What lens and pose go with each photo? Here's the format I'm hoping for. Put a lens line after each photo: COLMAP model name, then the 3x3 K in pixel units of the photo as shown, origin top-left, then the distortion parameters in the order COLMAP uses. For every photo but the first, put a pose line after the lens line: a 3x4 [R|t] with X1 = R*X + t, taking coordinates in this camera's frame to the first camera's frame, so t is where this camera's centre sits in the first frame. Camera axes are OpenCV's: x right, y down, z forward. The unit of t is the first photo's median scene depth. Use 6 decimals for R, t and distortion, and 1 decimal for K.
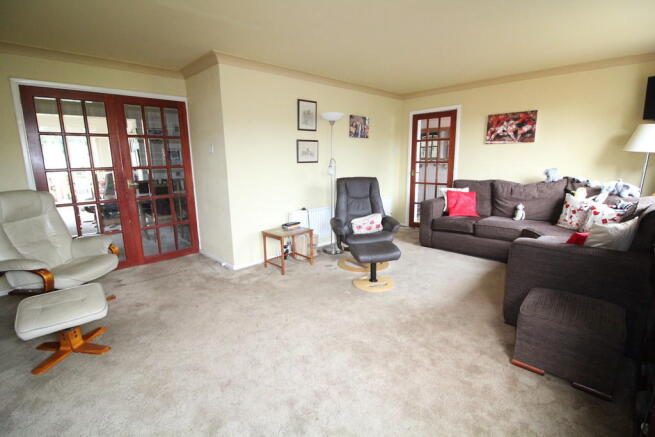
lens RADIAL K [[303.5, 0, 327.1], [0, 303.5, 218.1], [0, 0, 1]] dist [-0.023344, -0.000448]
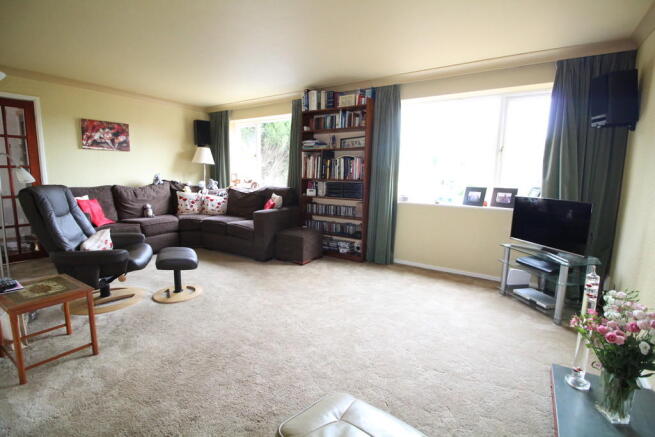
lens RADIAL K [[303.5, 0, 329.0], [0, 303.5, 217.5], [0, 0, 1]] dist [-0.023344, -0.000448]
pose [[-0.216268, -0.128051, 0.967900, -0.615399], [0.170128, 0.971253, 0.166508, -0.066167], [-0.961397, 0.200677, -0.188266, 0.516341]]
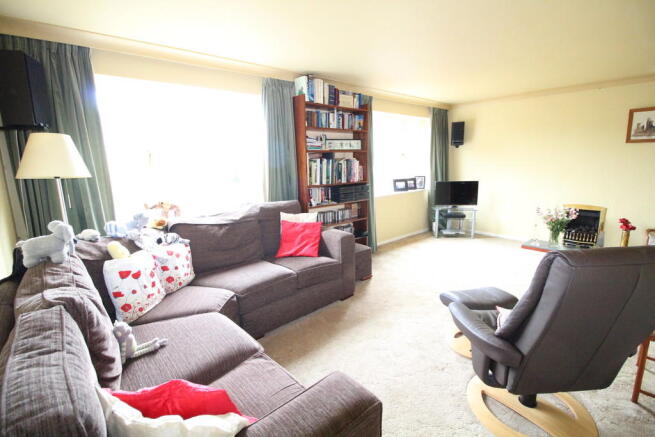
lens RADIAL K [[303.5, 0, 326.8], [0, 303.5, 219.6], [0, 0, 1]] dist [-0.023344, -0.000448]
pose [[-0.997805, 0.025684, 0.061036, 0.326742], [0.046540, 0.927684, 0.370454, -0.258982], [-0.047108, 0.372481, -0.926843, 1.178067]]
